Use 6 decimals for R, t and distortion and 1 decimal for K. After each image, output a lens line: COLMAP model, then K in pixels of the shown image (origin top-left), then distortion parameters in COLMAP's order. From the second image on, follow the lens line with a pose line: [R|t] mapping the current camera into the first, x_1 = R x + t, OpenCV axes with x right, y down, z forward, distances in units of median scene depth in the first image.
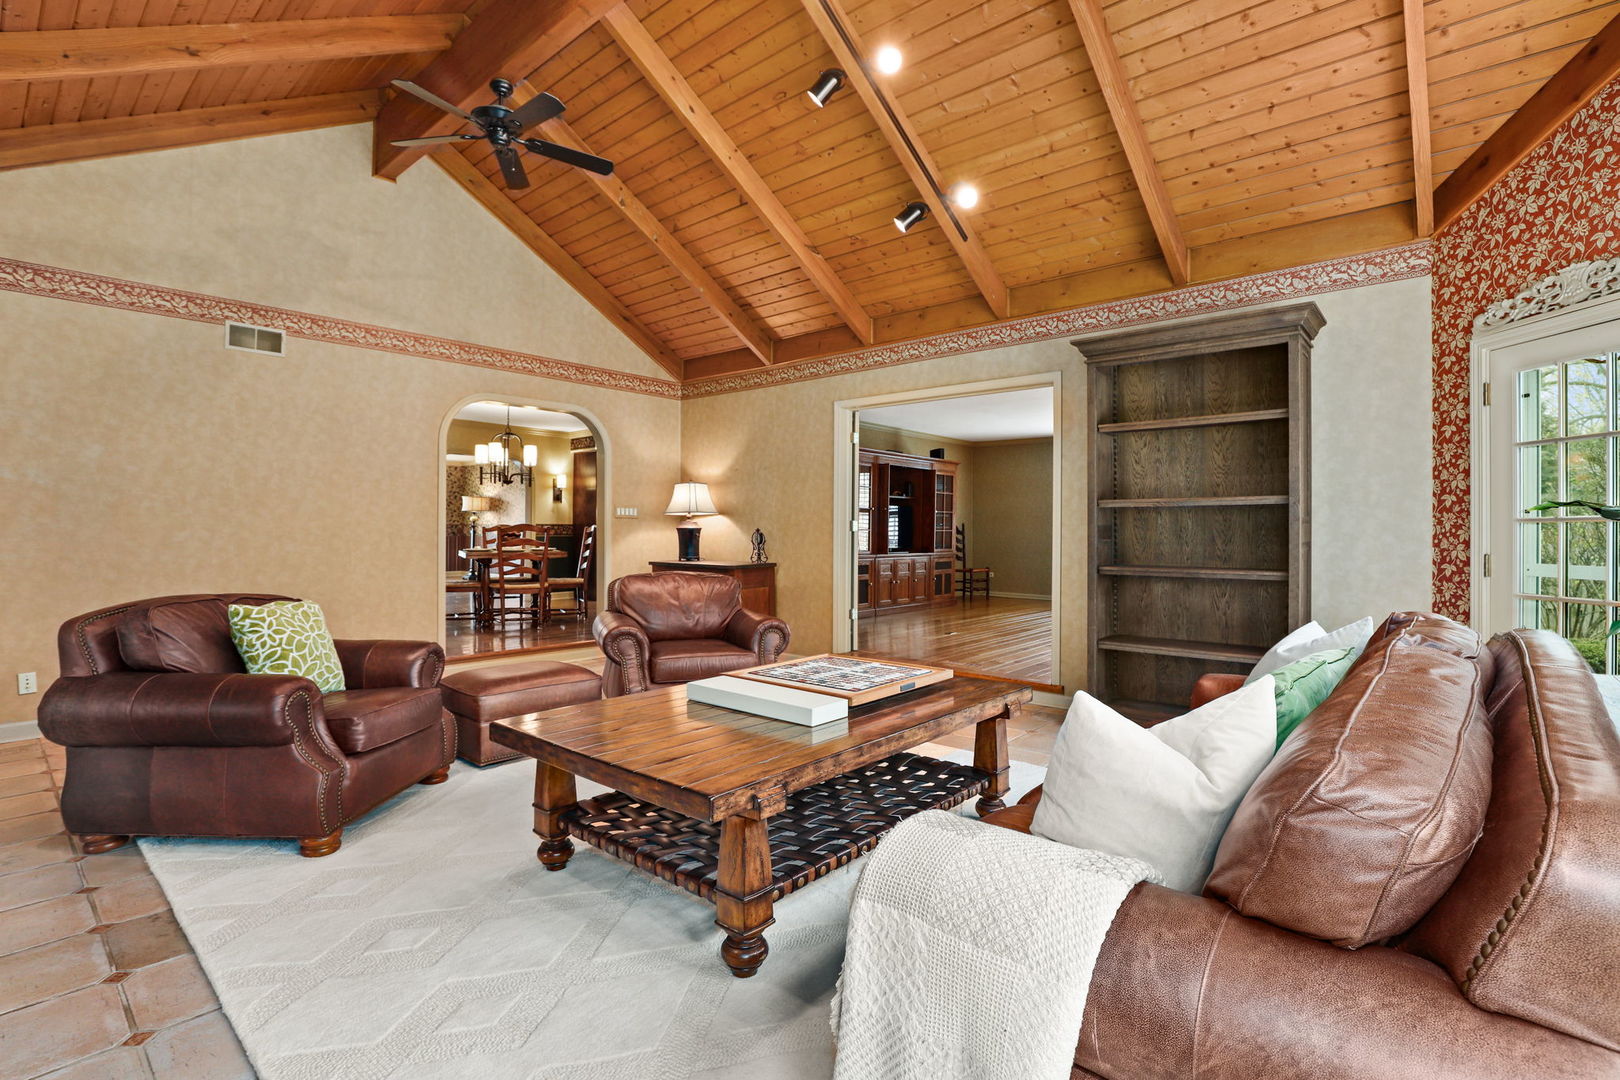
lens RADIAL K [[747.9, 0, 813.6], [0, 747.9, 533.3], [0, 0, 1]] dist [-0.030158, 0.004443]
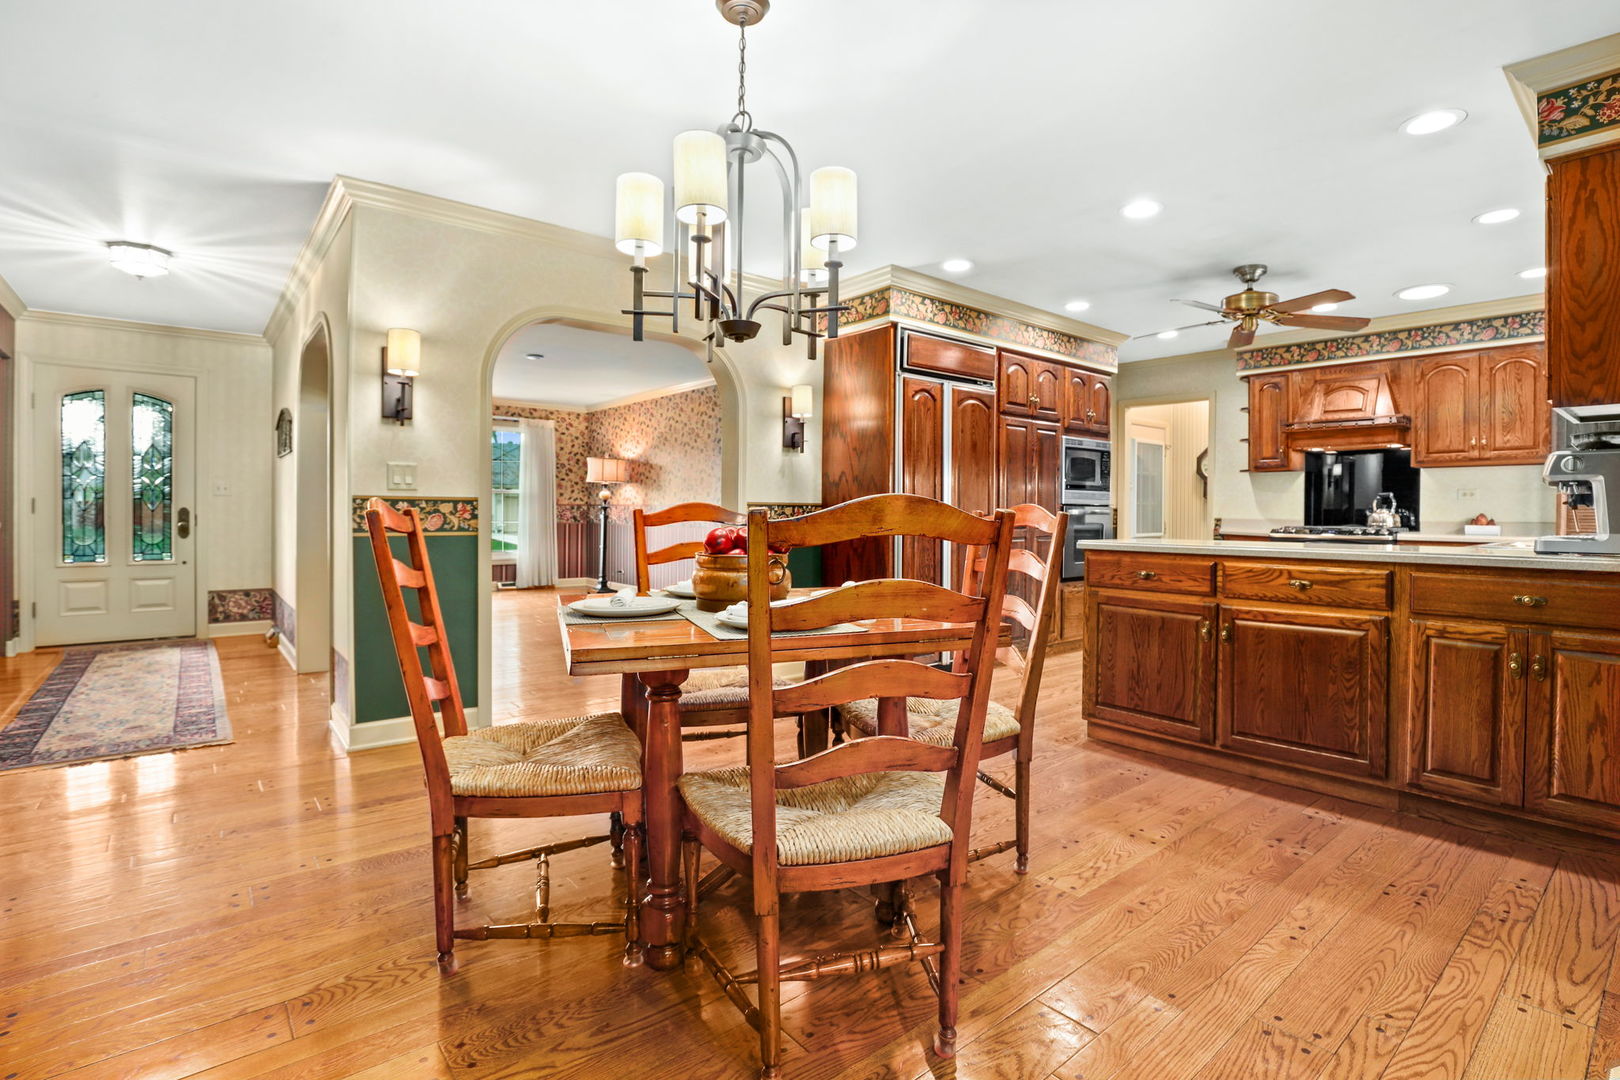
lens RADIAL K [[747.9, 0, 817.3], [0, 747.9, 529.3], [0, 0, 1]] dist [-0.030158, 0.004443]
pose [[0.988704, 0.006847, -0.149728, -0.259772], [-0.004113, 0.999819, 0.018566, -0.005145], [0.149828, -0.017740, 0.988553, 0.564732]]
